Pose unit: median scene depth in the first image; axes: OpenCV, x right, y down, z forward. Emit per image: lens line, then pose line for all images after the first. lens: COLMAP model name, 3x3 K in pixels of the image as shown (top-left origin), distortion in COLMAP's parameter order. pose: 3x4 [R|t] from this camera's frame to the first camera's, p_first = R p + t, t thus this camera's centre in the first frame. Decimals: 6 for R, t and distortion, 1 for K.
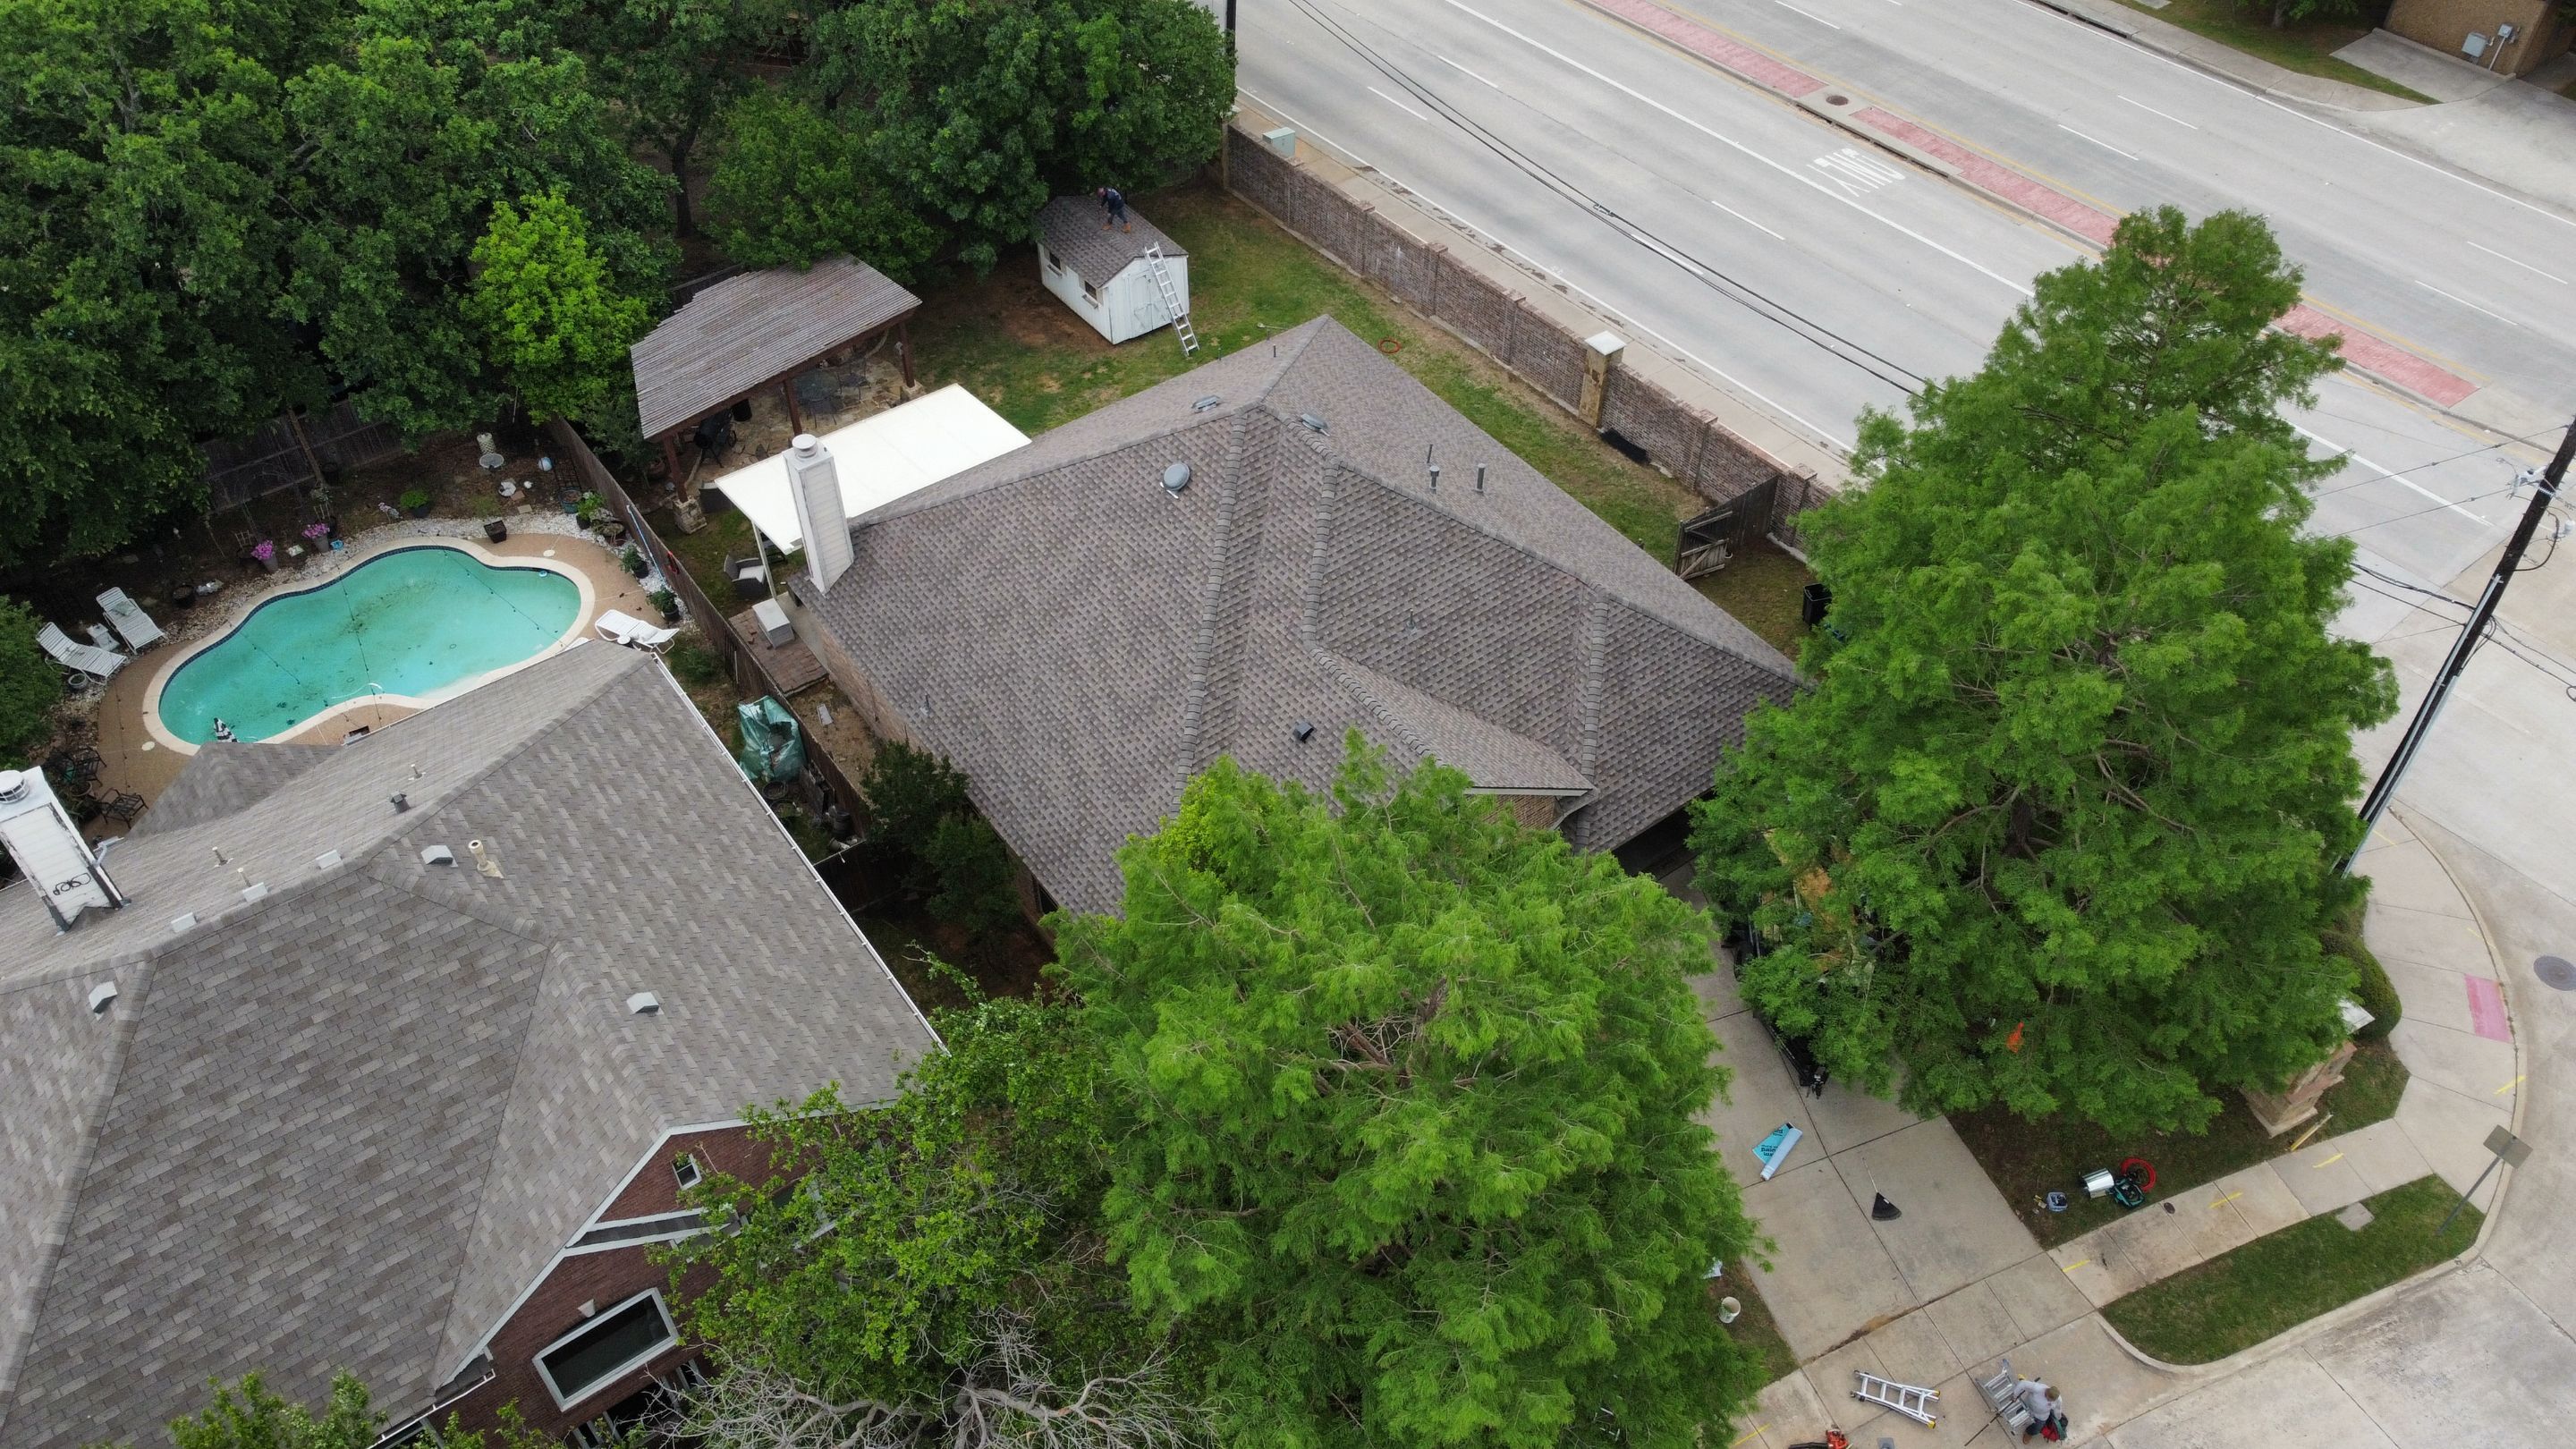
lens RADIAL K [[1950.5, 0, 1286.6], [0, 1950.5, 706.2], [0, 0, 1]] dist [0.003648, -0.008845]
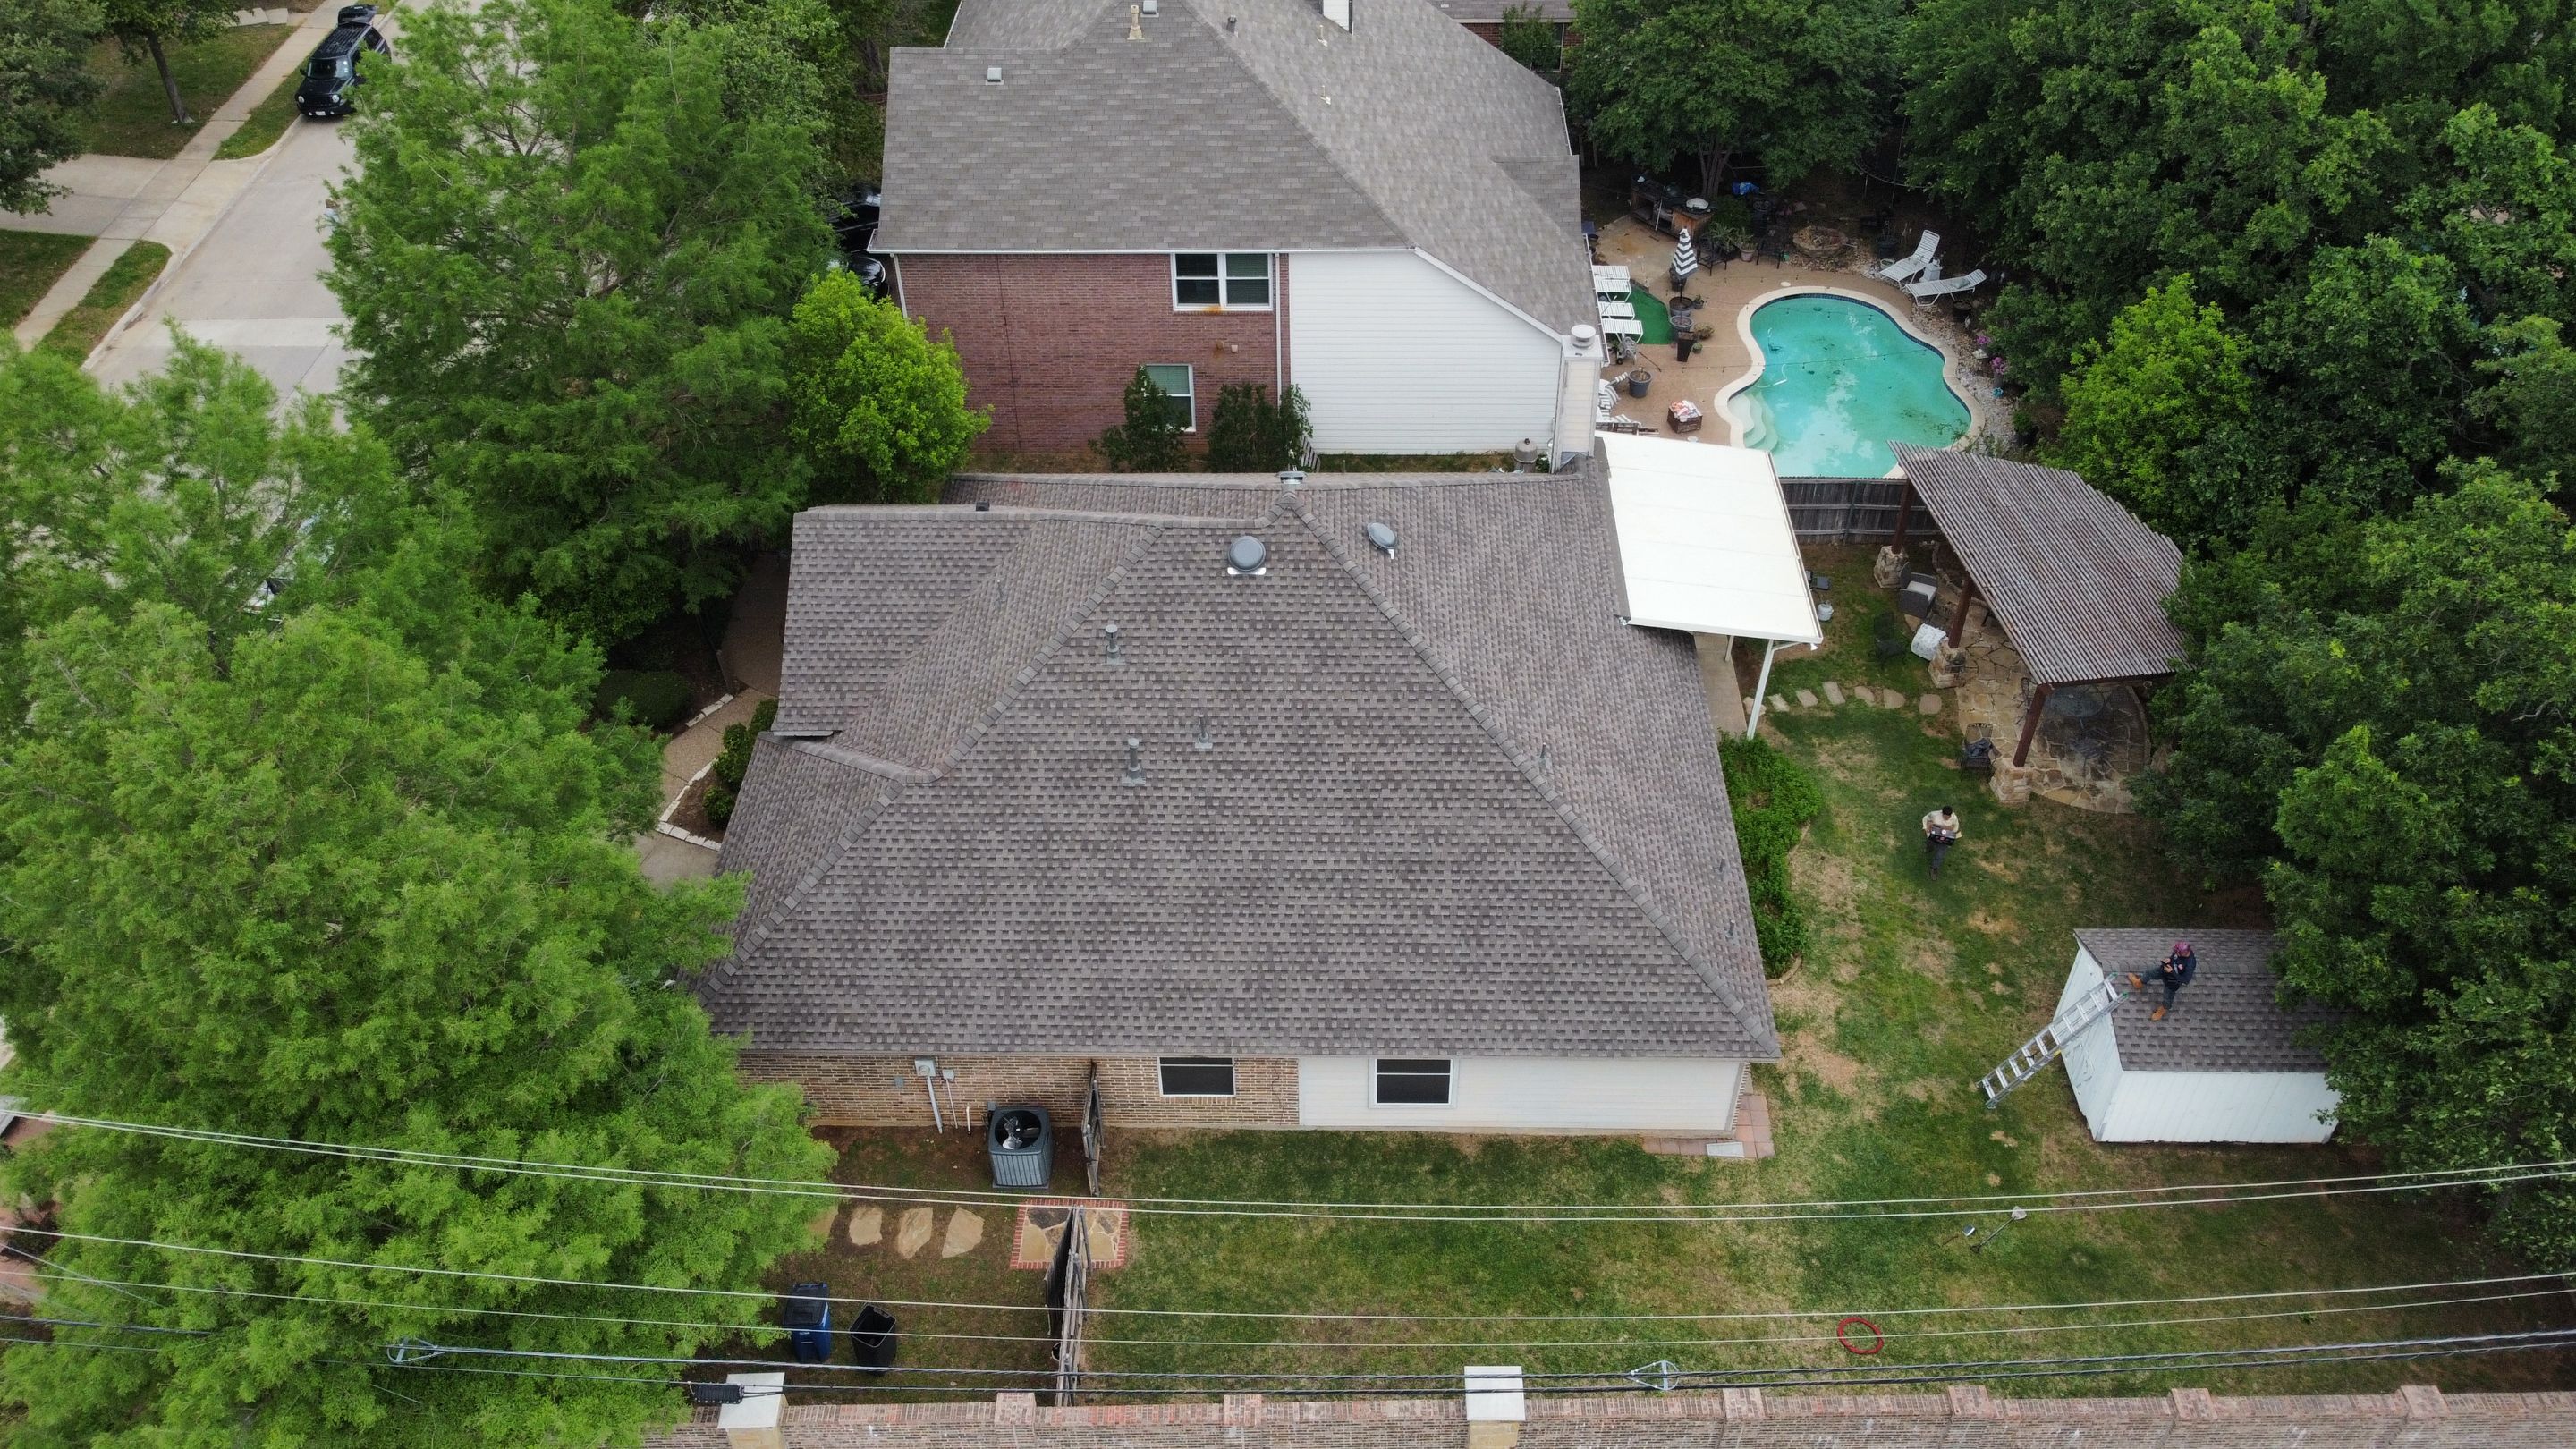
lens RADIAL K [[1950.5, 0, 1283.7], [0, 1950.5, 715.9], [0, 0, 1]] dist [0.003648, -0.008845]
pose [[-0.611623, 0.538469, -0.579628, 0.410559], [-0.544808, 0.244584, 0.802099, -0.631658], [0.573673, 0.806368, 0.143769, 0.743437]]
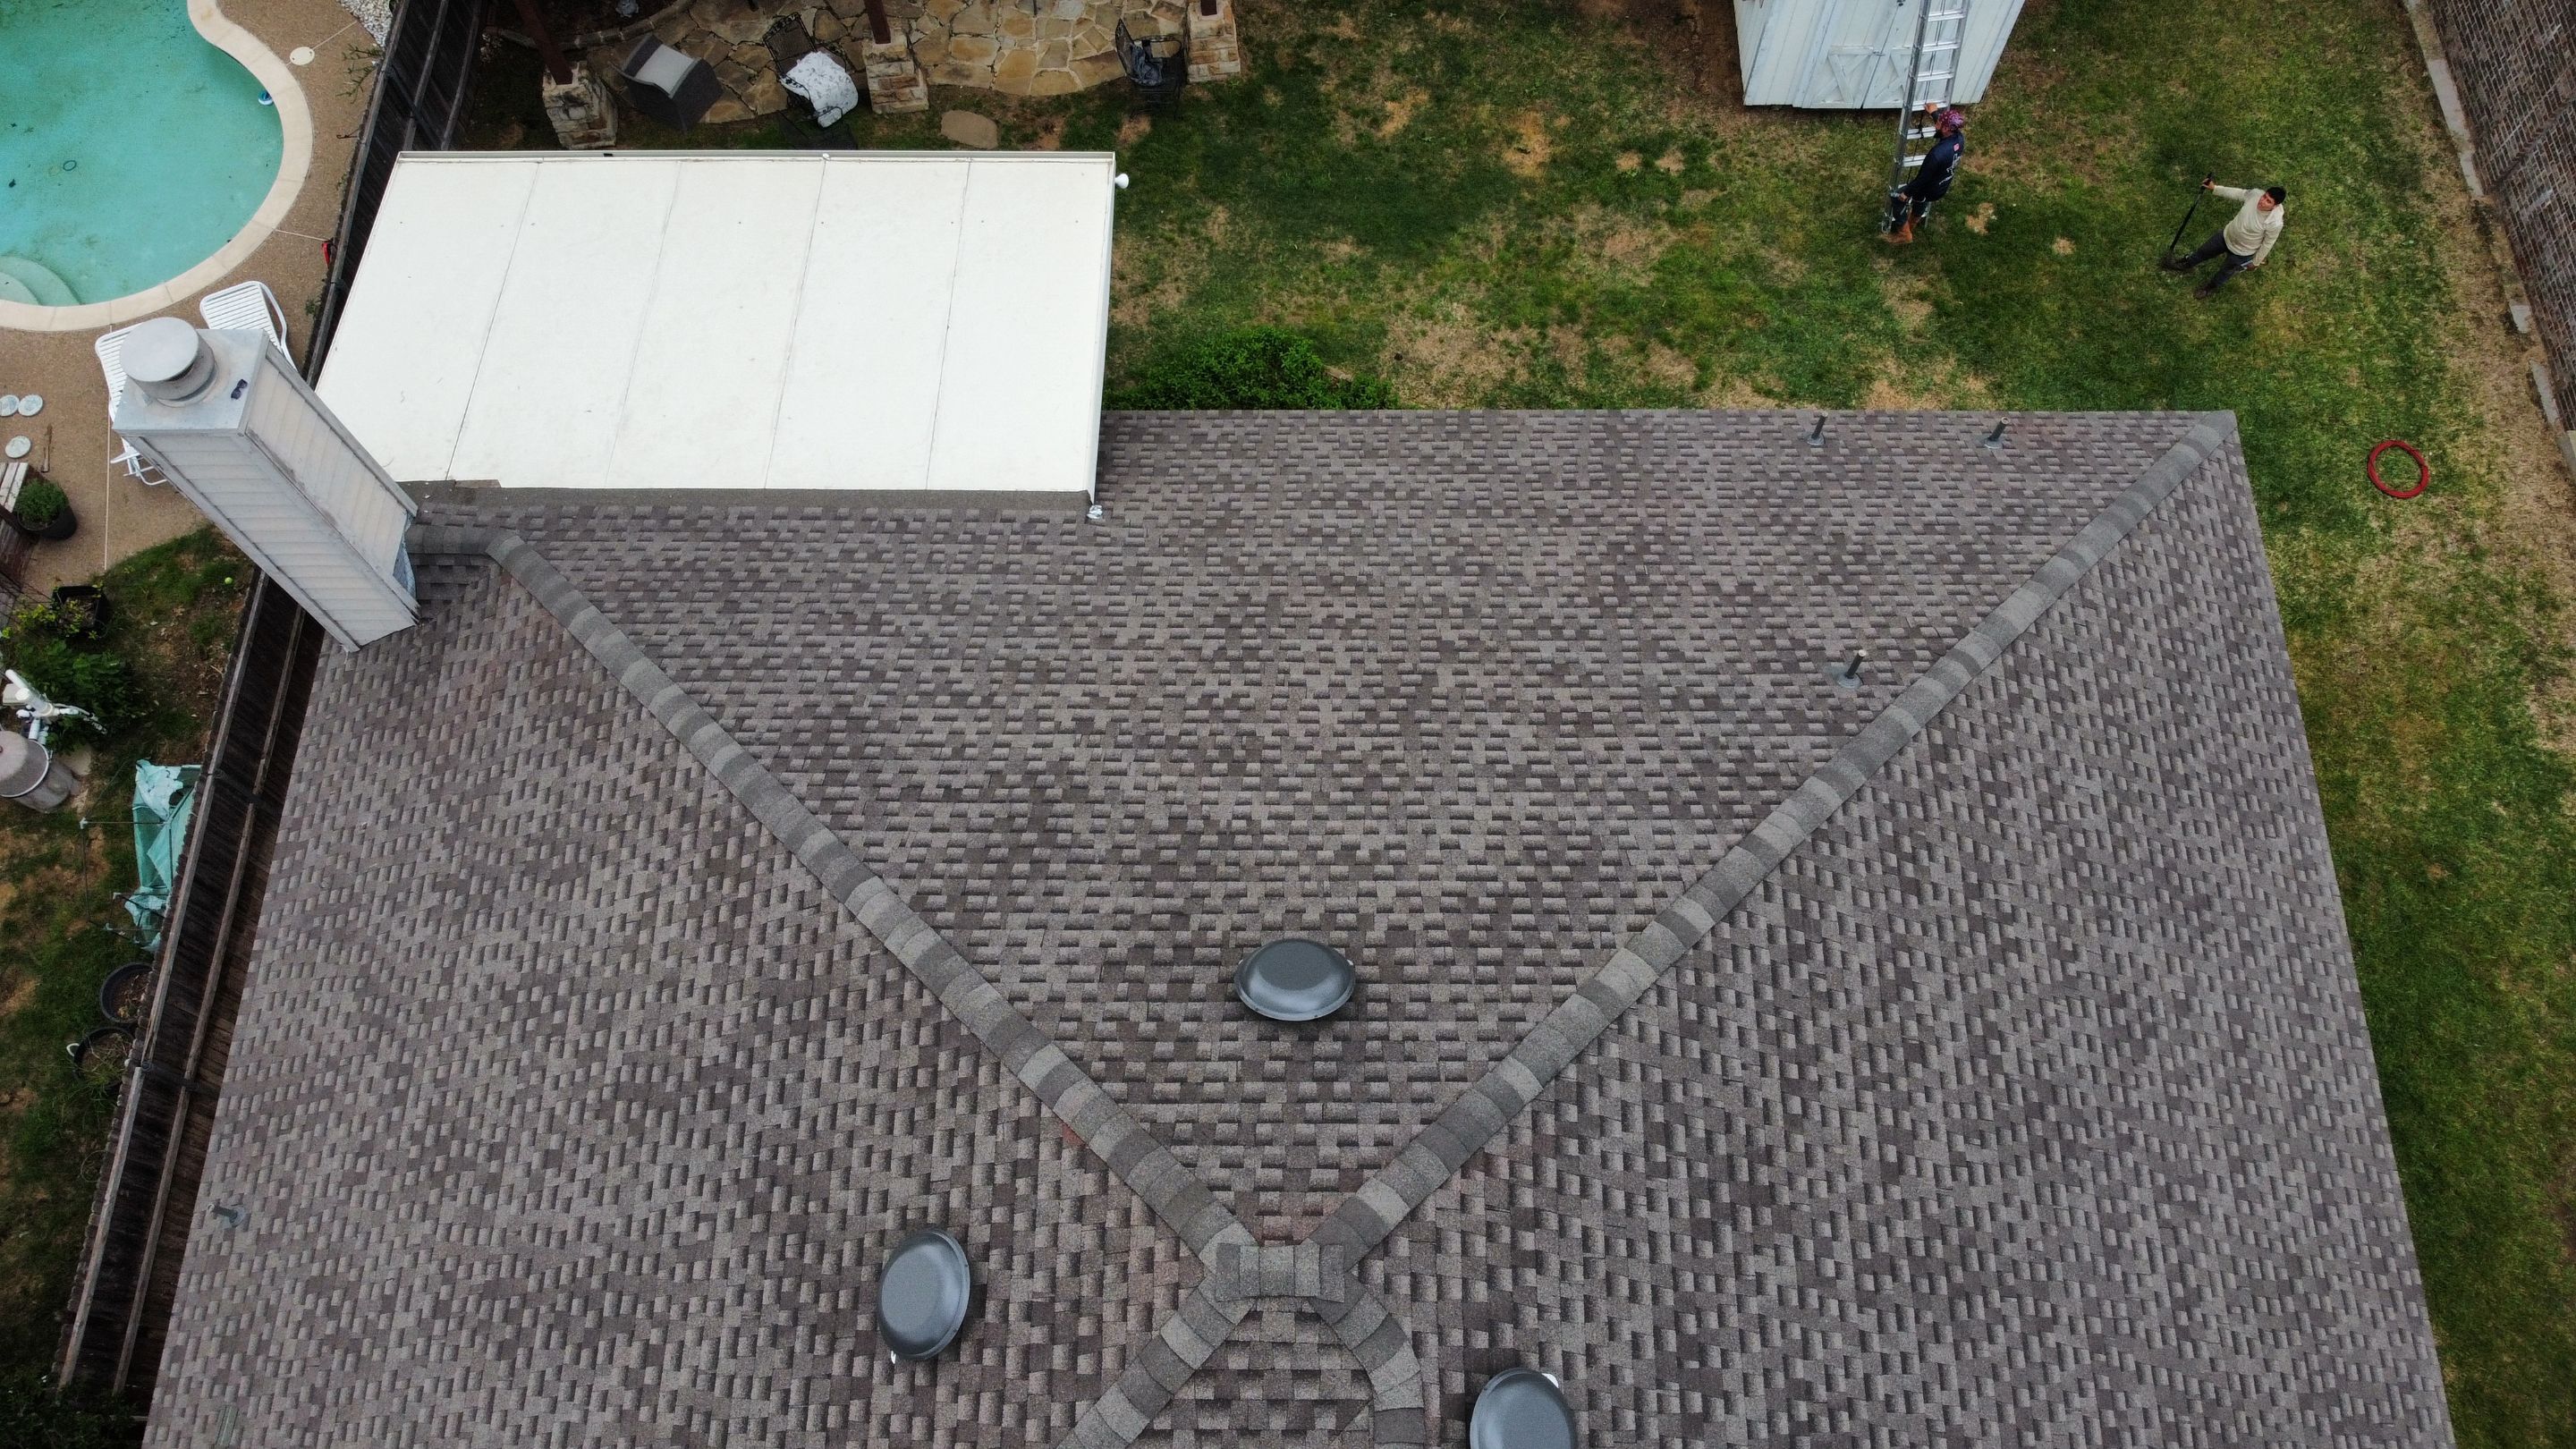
lens RADIAL K [[1950.5, 0, 1285.6], [0, 1950.5, 707.4], [0, 0, 1]] dist [0.003648, -0.008845]
pose [[0.800342, 0.547565, -0.244183, 0.000227], [-0.417165, 0.801123, 0.429156, -0.237073], [0.430612, -0.241607, 0.869597, 0.636995]]
